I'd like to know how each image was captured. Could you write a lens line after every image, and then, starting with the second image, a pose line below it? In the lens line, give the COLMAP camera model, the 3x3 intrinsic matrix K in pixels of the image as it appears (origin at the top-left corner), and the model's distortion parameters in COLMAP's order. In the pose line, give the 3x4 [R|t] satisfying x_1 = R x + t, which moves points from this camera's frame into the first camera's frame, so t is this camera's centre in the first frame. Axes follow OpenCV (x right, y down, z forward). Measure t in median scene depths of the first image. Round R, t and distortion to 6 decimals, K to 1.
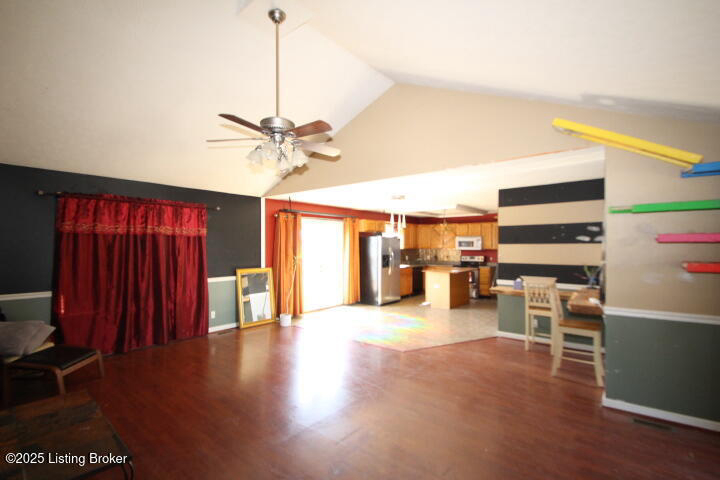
lens RADIAL K [[335.6, 0, 360.7], [0, 335.6, 244.2], [0, 0, 1]] dist [-0.009708, -0.000590]
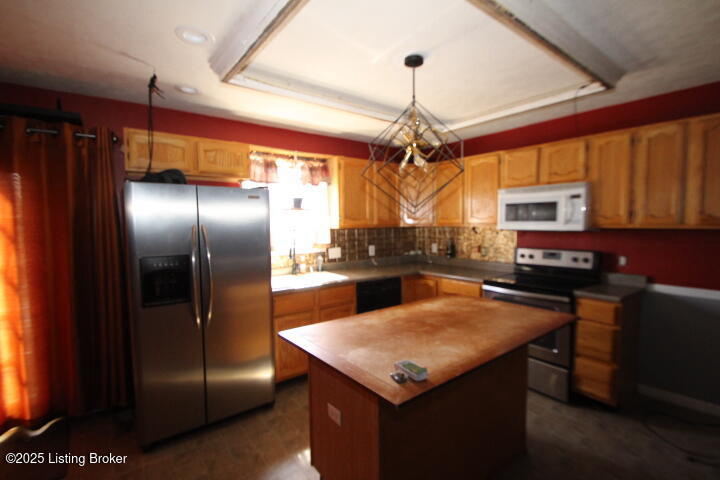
lens RADIAL K [[335.6, 0, 360.7], [0, 335.6, 244.2], [0, 0, 1]] dist [-0.009708, -0.000590]
pose [[0.972762, 0.004986, -0.231752, 0.442364], [0.011474, 0.997507, 0.069622, 0.011117], [0.231521, -0.070384, 0.970280, 1.253850]]
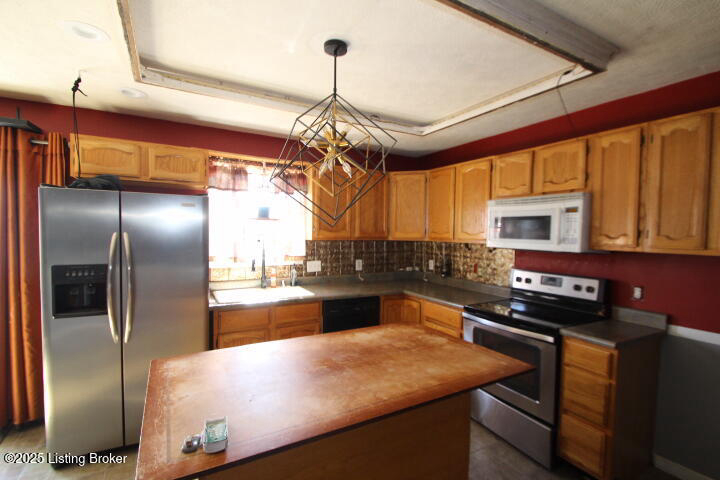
lens RADIAL K [[335.6, 0, 360.7], [0, 335.6, 244.2], [0, 0, 1]] dist [-0.009708, -0.000590]
pose [[0.928490, 0.028269, -0.370280, 0.559345], [-0.014733, 0.999118, 0.039333, 0.007311], [0.371065, -0.031065, 0.928087, 1.353562]]
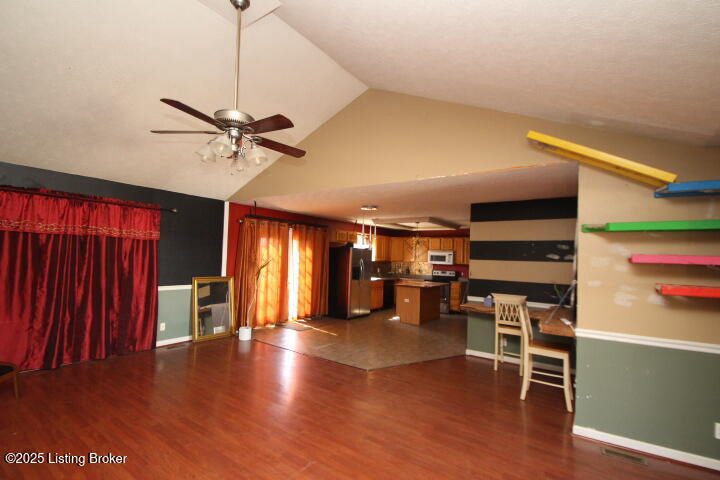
lens RADIAL K [[335.6, 0, 360.7], [0, 335.6, 244.2], [0, 0, 1]] dist [-0.009708, -0.000590]
pose [[0.996519, 0.037351, 0.074536, 0.020459], [-0.034818, 0.998781, -0.034996, 0.000394], [-0.075752, 0.032279, 0.996604, 0.051231]]
